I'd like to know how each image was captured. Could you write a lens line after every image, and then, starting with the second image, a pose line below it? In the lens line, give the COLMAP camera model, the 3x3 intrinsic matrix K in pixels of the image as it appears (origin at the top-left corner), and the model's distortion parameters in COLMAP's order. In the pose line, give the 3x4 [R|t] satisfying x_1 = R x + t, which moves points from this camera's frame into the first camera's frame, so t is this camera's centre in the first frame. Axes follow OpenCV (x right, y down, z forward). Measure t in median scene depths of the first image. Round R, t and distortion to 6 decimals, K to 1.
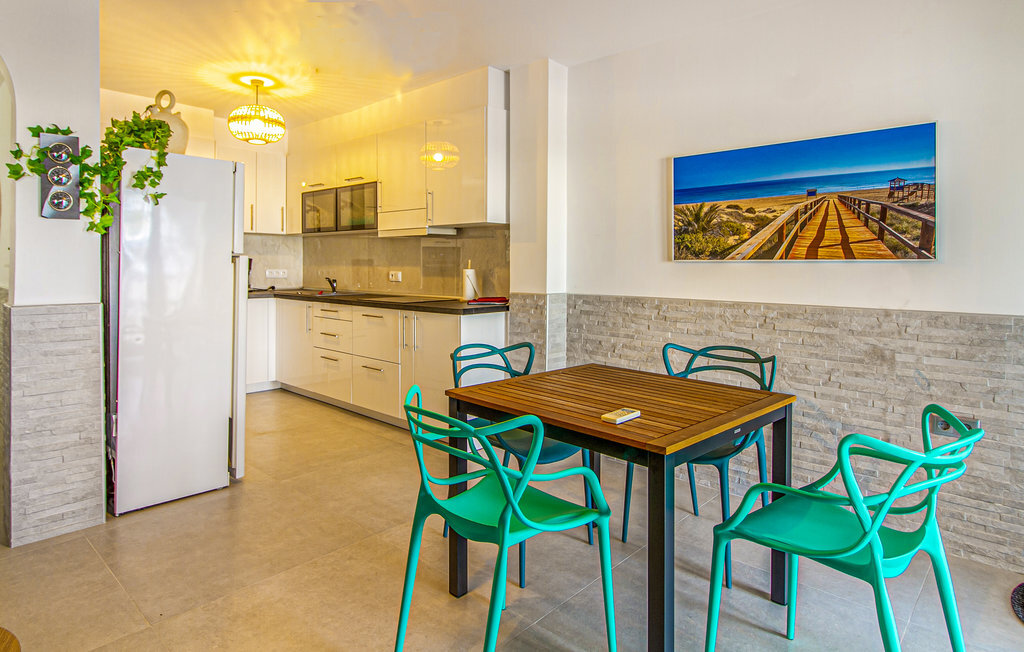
lens RADIAL K [[574.9, 0, 487.2], [0, 574.9, 265.5], [0, 0, 1]] dist [-0.001494, 0.001792]
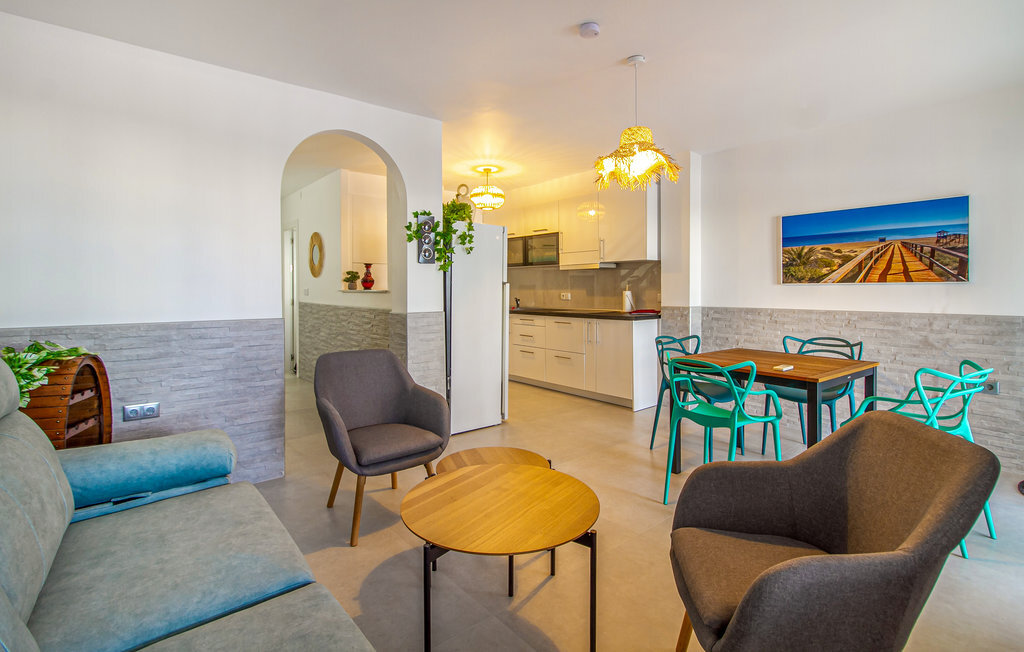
lens RADIAL K [[477.5, 0, 518.9], [0, 477.5, 293.3], [0, 0, 1]] dist [0.001900, 0.001447]
pose [[0.995343, -0.007438, -0.096113, -0.297143], [0.008209, 0.999937, 0.007628, 0.000865], [0.096050, -0.008382, 0.995341, -0.393206]]
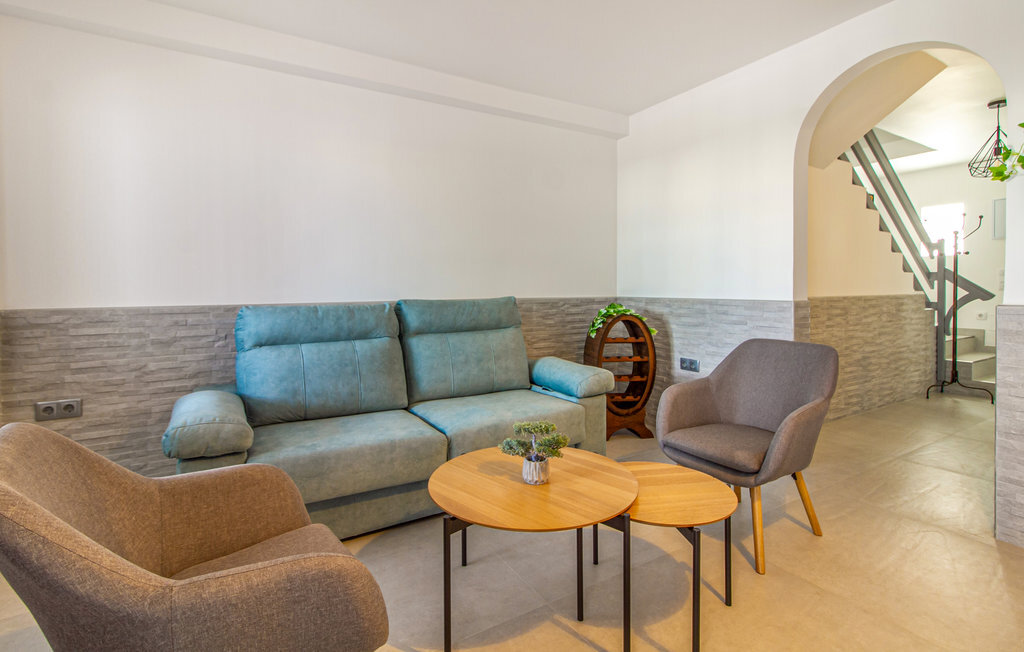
lens RADIAL K [[477.5, 0, 516.8], [0, 477.5, 321.3], [0, 0, 1]] dist [0.001900, 0.001447]
pose [[-0.266056, 0.068349, -0.961531, 0.260071], [0.005013, 0.997568, 0.069523, 0.037432], [0.963944, 0.013677, -0.265752, 0.481597]]
